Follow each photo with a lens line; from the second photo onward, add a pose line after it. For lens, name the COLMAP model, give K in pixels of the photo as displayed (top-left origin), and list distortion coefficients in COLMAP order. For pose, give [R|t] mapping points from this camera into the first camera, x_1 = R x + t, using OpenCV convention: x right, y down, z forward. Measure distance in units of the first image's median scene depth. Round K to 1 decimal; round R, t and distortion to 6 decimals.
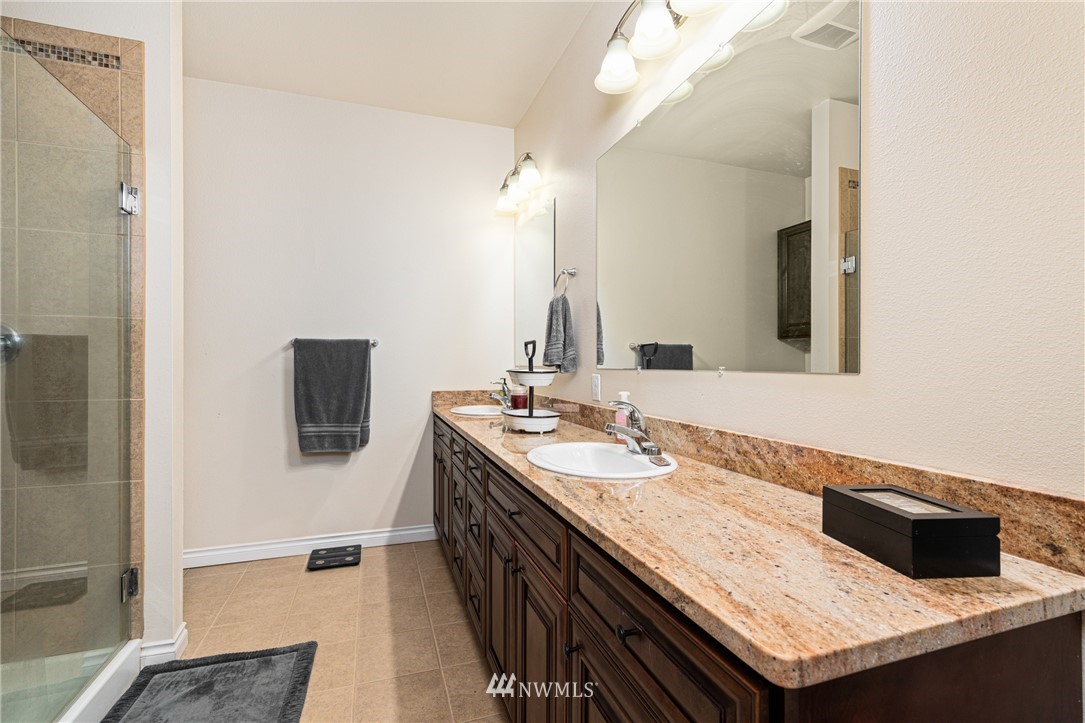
lens RADIAL K [[489.2, 0, 538.7], [0, 489.2, 364.7], [0, 0, 1]] dist [0.004022, -0.000150]
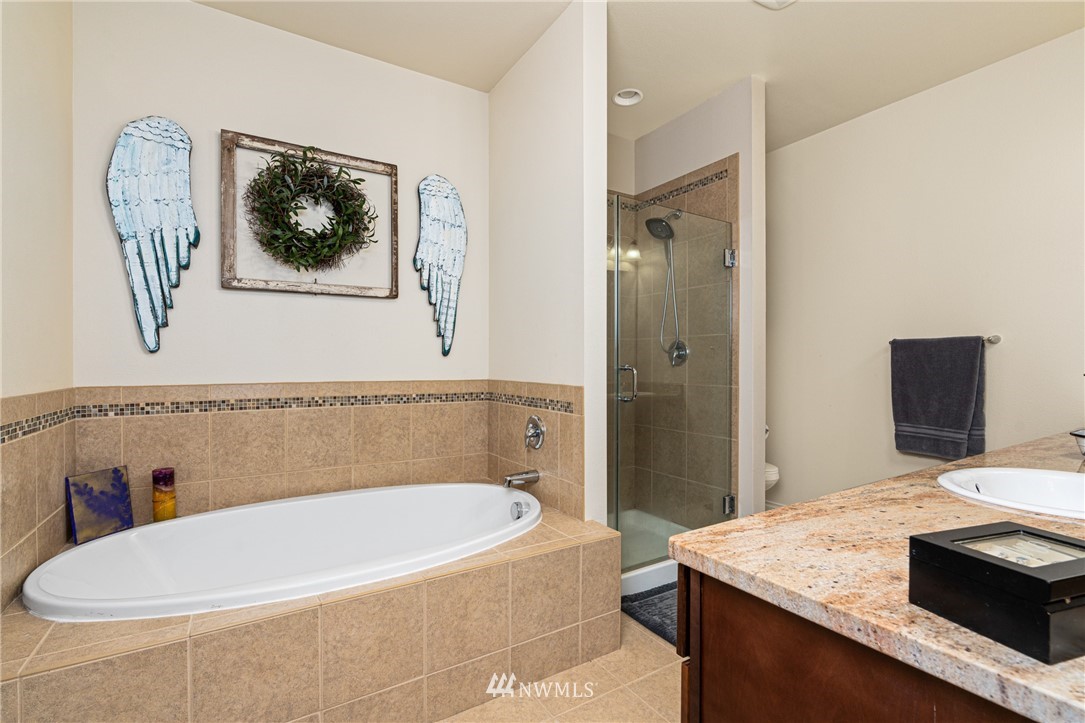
lens RADIAL K [[489.2, 0, 535.7], [0, 489.2, 363.5], [0, 0, 1]] dist [0.004022, -0.000150]
pose [[0.224257, 0.000005, -0.974530, 0.537379], [-0.003413, 0.999994, -0.000780, 0.001528], [0.974524, 0.003501, 0.224256, 0.048072]]
